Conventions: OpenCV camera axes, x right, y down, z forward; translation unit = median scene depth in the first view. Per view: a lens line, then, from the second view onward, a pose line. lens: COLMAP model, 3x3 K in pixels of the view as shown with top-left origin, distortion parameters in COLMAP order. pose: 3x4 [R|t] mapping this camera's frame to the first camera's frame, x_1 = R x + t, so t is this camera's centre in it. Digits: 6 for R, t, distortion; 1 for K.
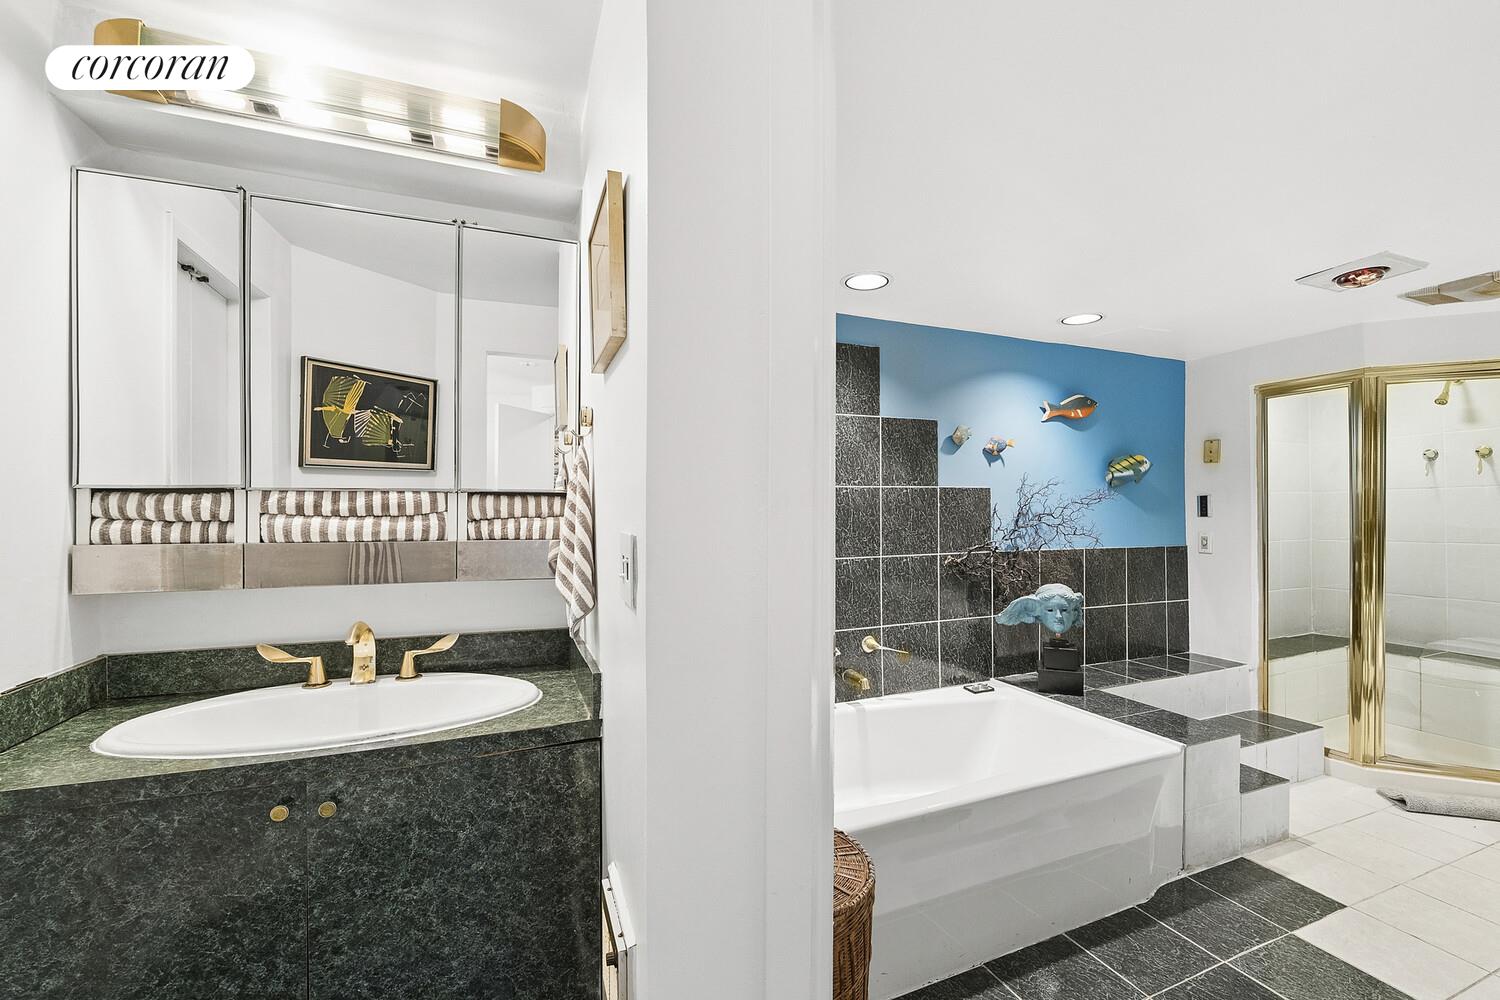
lens RADIAL K [[612.6, 0, 745.3], [0, 612.6, 508.1], [0, 0, 1]] dist [-0.011058, -0.000623]
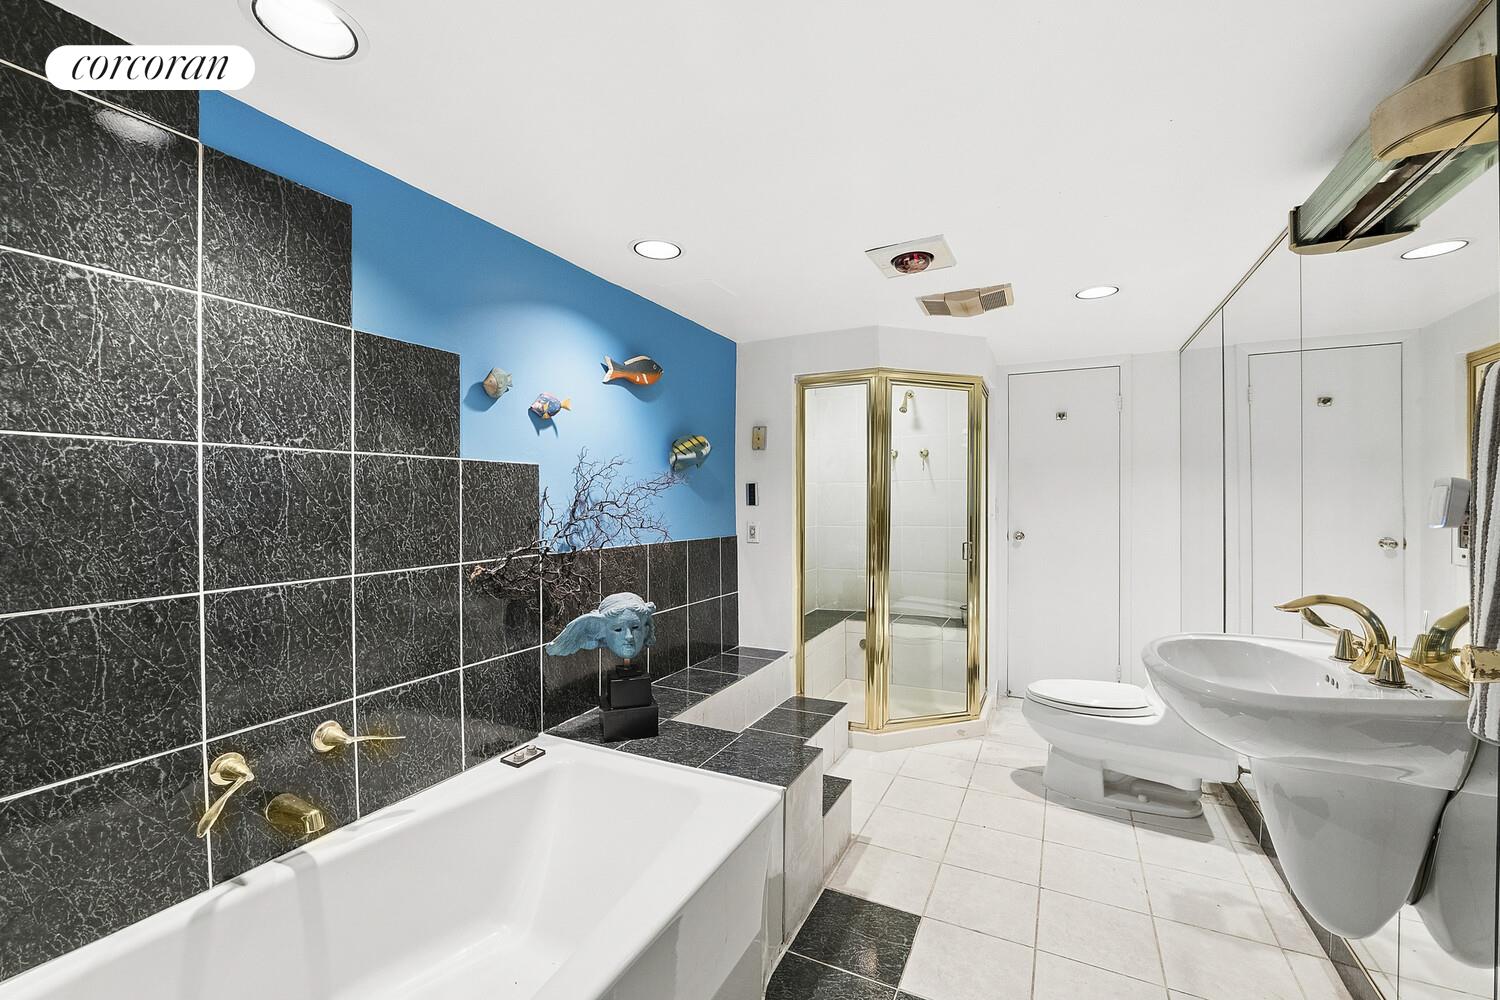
lens RADIAL K [[612.6, 0, 754.8], [0, 612.6, 501.2], [0, 0, 1]] dist [-0.011058, -0.000623]
pose [[0.734636, 0.001833, 0.678459, 0.109209], [-0.002211, 0.999998, -0.000307, 0.009057], [-0.678458, -0.001275, 0.734638, 0.324452]]
